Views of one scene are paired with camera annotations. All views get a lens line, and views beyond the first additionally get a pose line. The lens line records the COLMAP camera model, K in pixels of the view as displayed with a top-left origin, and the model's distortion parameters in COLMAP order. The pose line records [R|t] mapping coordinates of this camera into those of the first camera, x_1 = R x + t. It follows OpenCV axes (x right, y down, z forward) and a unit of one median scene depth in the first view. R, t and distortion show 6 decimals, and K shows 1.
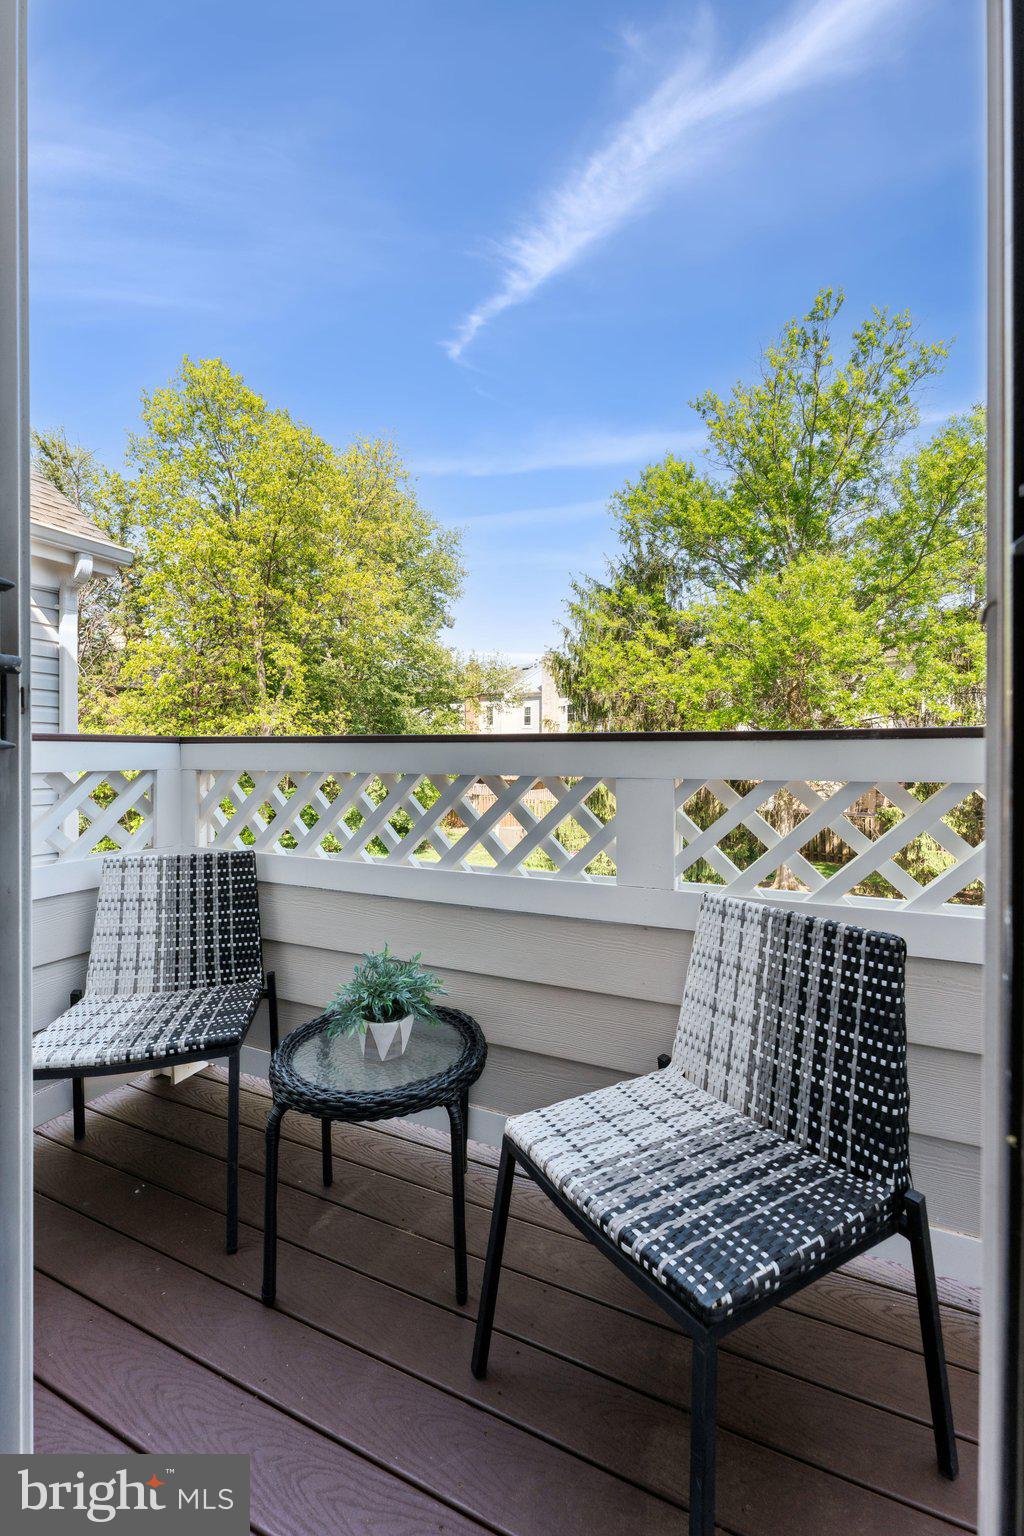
lens RADIAL K [[612.6, 0, 512.7], [0, 612.6, 759.0], [0, 0, 1]] dist [-0.002382, -0.000309]
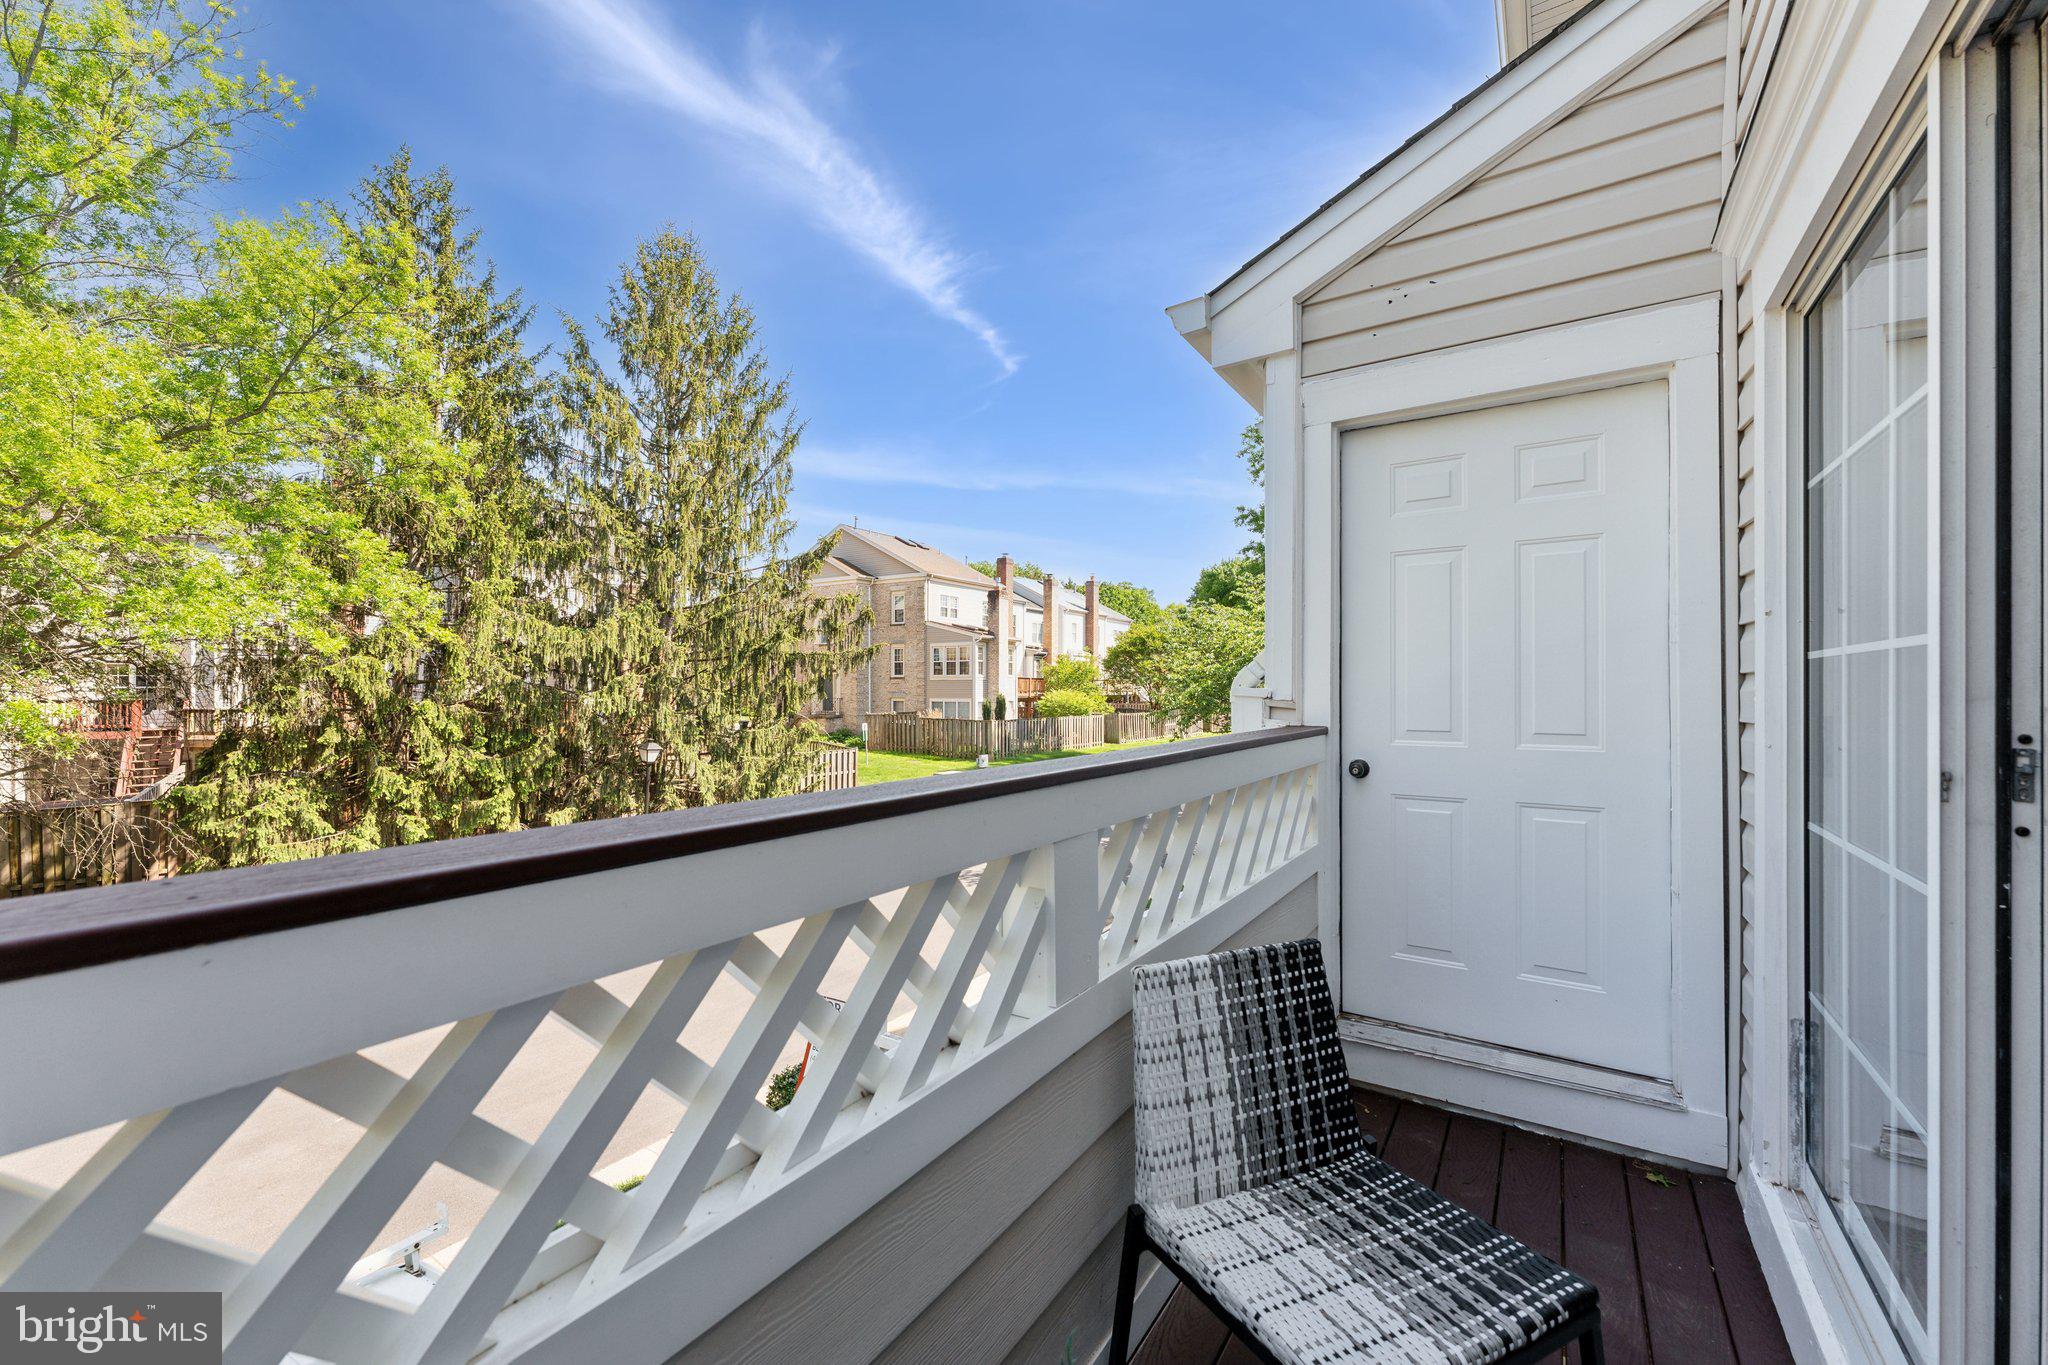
lens RADIAL K [[816.8, 0, 1023.9], [0, 816.8, 692.5], [0, 0, 1]] dist [-0.002382, -0.000309]
pose [[0.153649, -0.001873, 0.988124, -0.910465], [0.005067, 0.999987, 0.001108, -0.168877], [-0.988113, 0.004837, 0.153656, 1.196582]]
